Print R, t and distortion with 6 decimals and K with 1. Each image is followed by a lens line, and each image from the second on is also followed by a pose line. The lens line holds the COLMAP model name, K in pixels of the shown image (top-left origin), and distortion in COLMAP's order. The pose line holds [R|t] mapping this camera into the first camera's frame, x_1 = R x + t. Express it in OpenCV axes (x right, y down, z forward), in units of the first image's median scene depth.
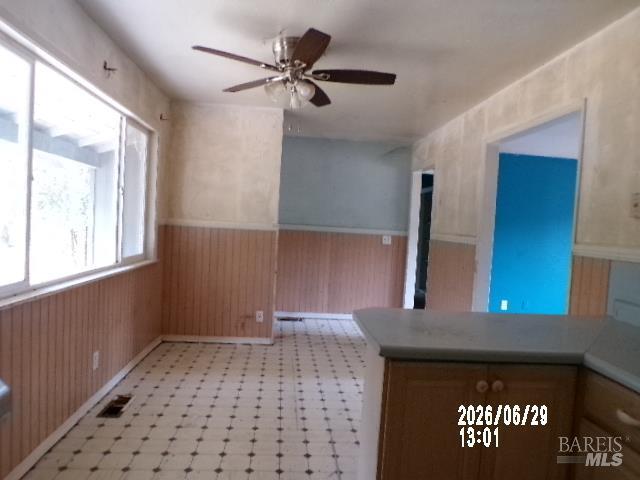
lens RADIAL K [[444.9, 0, 319.4], [0, 444.9, 242.0], [0, 0, 1]] dist [0.005395, 0.009887]
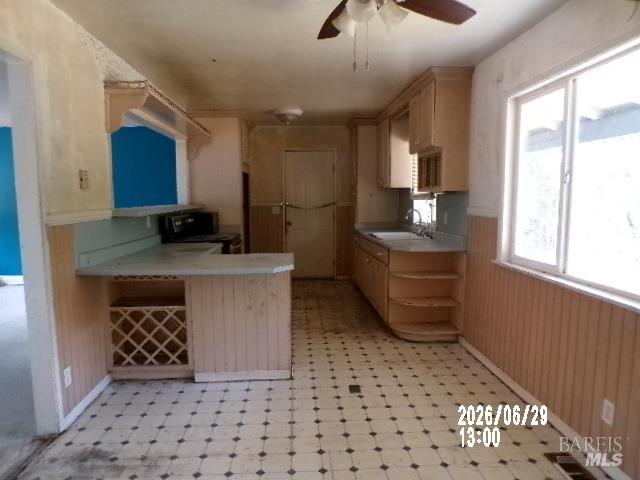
lens RADIAL K [[444.9, 0, 319.1], [0, 444.9, 239.7], [0, 0, 1]] dist [0.005395, 0.009887]
pose [[-0.998282, -0.055366, 0.019195, -0.024593], [-0.052048, 0.988260, 0.143642, -0.109693], [-0.026922, 0.142396, -0.989444, 1.909916]]
